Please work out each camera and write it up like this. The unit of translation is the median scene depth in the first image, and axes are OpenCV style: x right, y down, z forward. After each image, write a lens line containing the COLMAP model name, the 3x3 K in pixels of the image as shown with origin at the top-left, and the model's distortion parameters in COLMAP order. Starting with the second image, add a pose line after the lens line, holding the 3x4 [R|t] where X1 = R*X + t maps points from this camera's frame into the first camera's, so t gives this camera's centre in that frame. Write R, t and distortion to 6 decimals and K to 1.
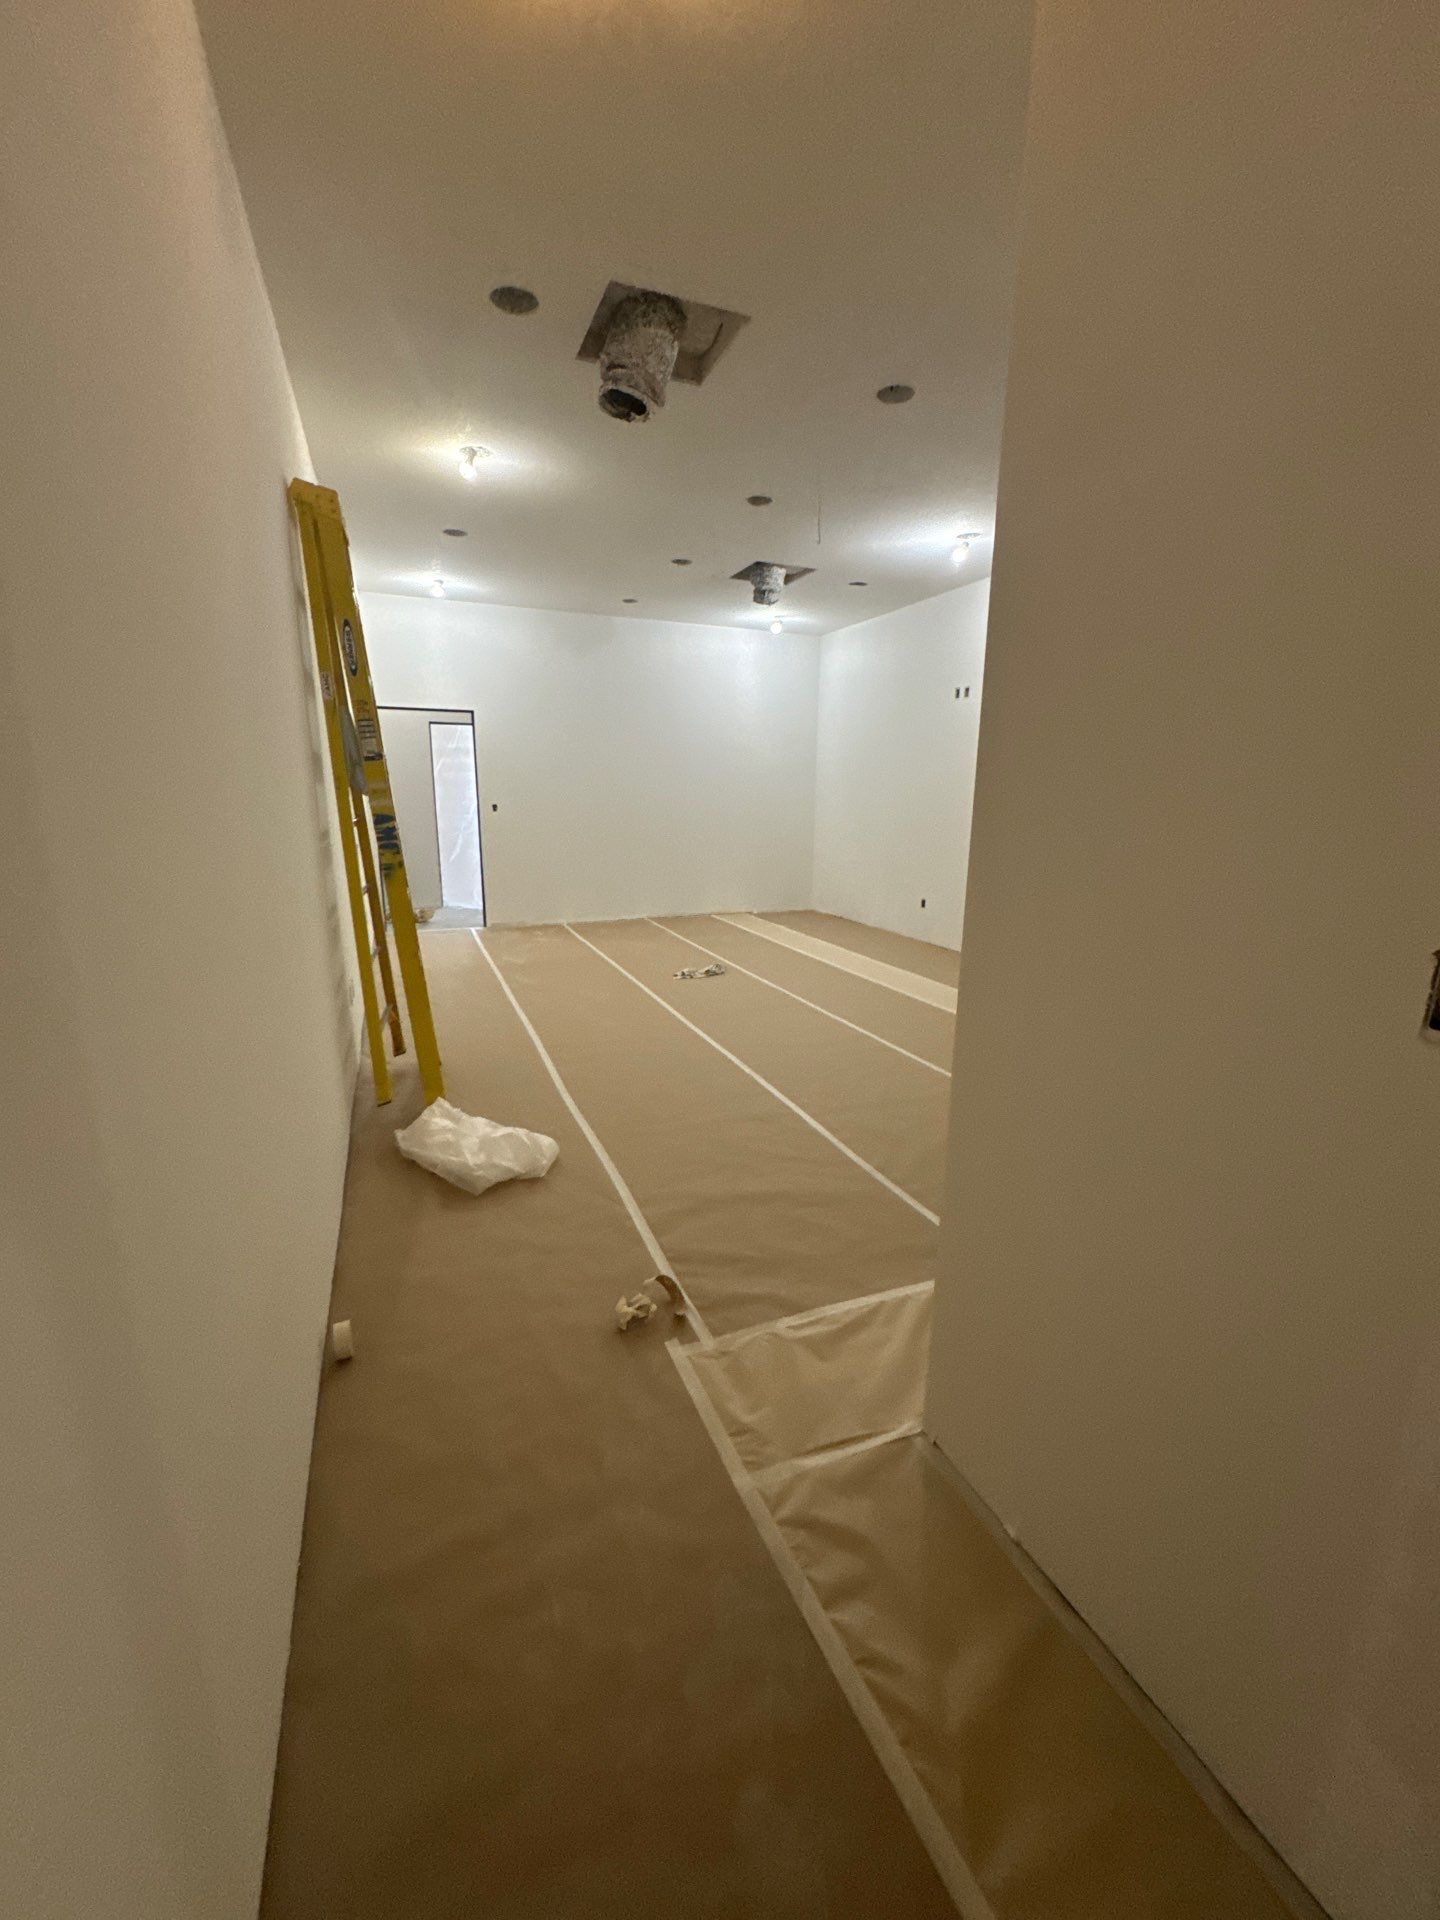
lens RADIAL K [[760.9, 0, 722.4], [0, 760.9, 963.6], [0, 0, 1]] dist [-0.009633, 0.000745]
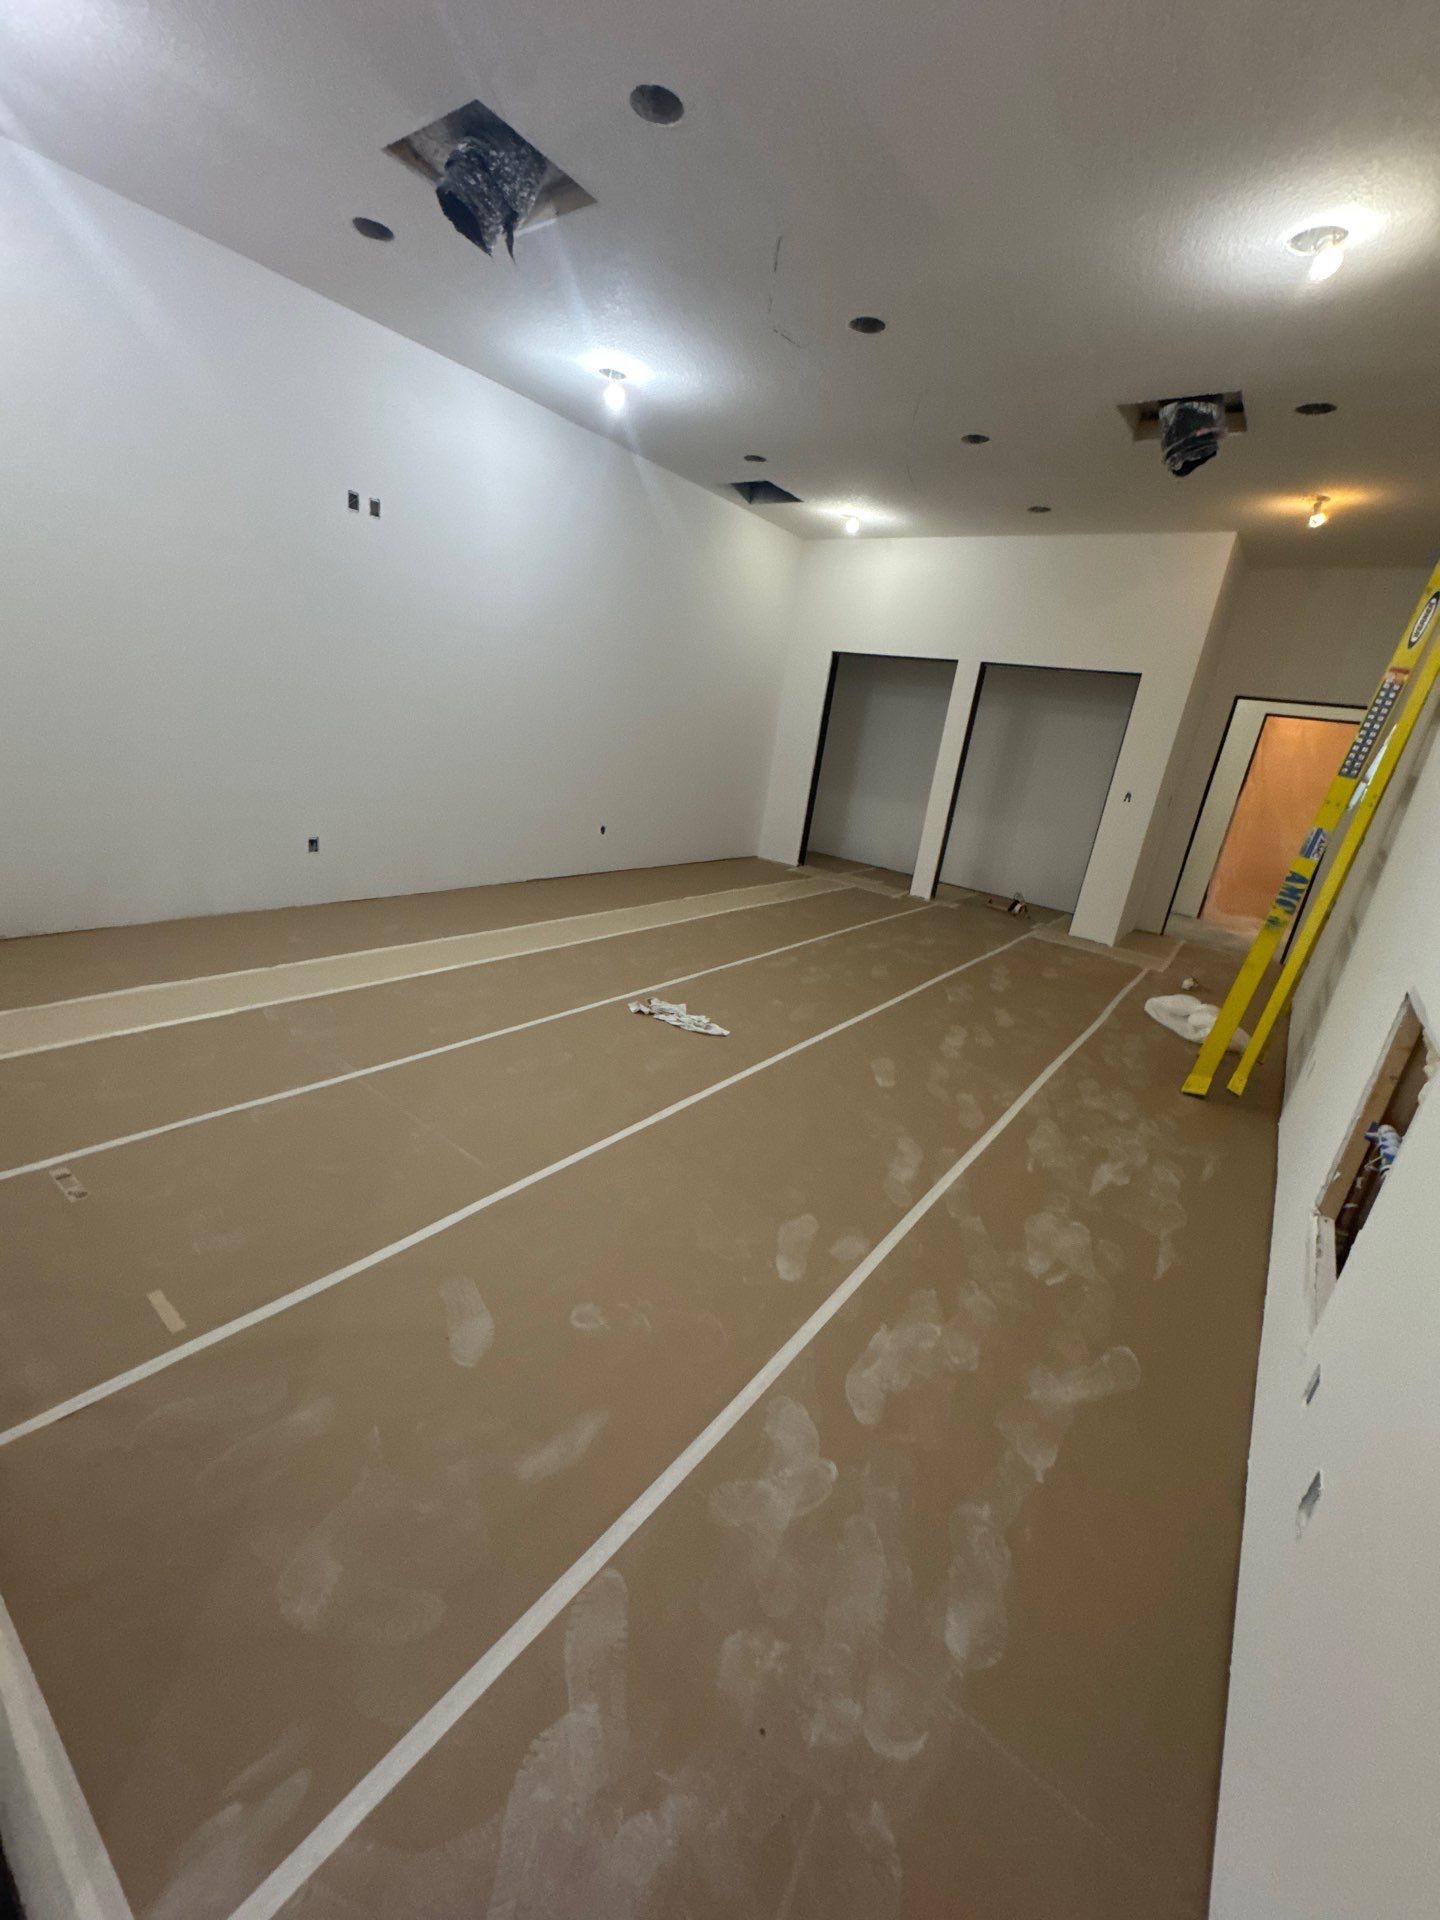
lens RADIAL K [[760.9, 0, 720.2], [0, 760.9, 966.6], [0, 0, 1]] dist [-0.009633, 0.000745]
pose [[-0.489062, -0.340654, 0.802978, -0.504976], [0.064921, 0.903814, 0.422973, -0.272972], [-0.869830, 0.258990, -0.419905, 1.182197]]
